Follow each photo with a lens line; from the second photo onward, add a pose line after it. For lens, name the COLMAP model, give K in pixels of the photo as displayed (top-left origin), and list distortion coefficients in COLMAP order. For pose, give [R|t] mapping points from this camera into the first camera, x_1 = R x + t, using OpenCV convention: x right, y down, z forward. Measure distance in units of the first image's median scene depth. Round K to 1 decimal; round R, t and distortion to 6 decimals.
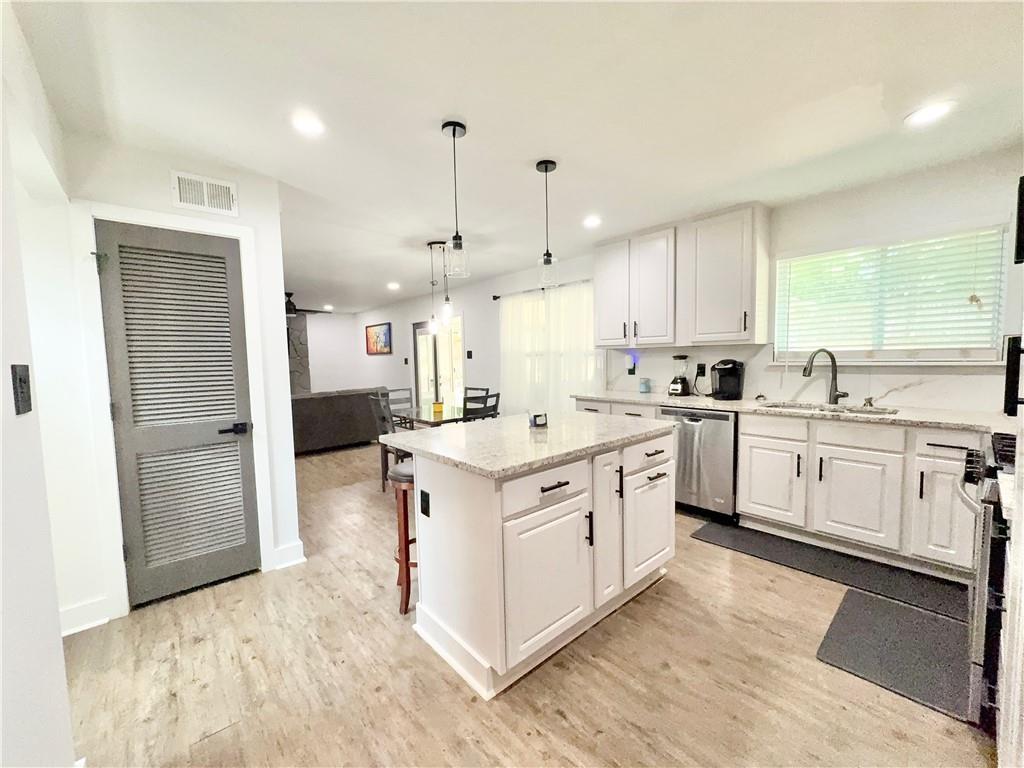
lens RADIAL K [[408.2, 0, 513.5], [0, 408.2, 385.0], [0, 0, 1]] dist [-0.001010, -0.000033]
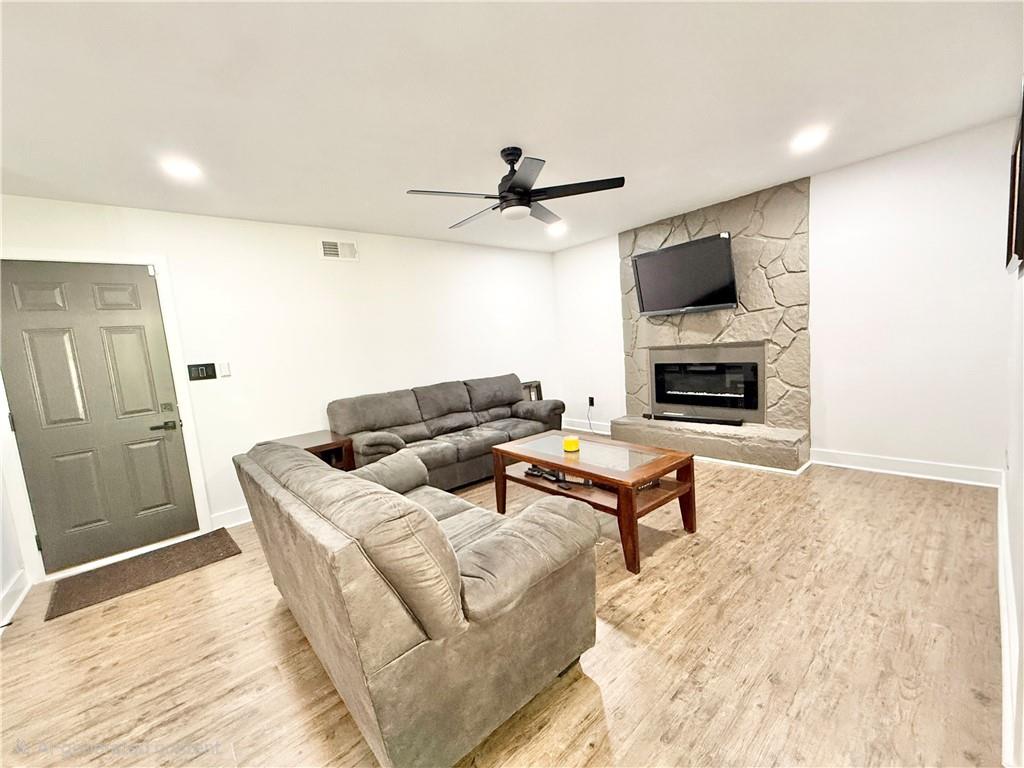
lens RADIAL K [[408.2, 0, 512.6], [0, 408.2, 387.3], [0, 0, 1]] dist [-0.001010, -0.000033]
pose [[-0.013190, 0.136476, -0.990556, -0.243827], [0.011373, 0.990598, 0.136330, -0.098910], [0.999848, -0.009467, -0.014618, 1.565808]]
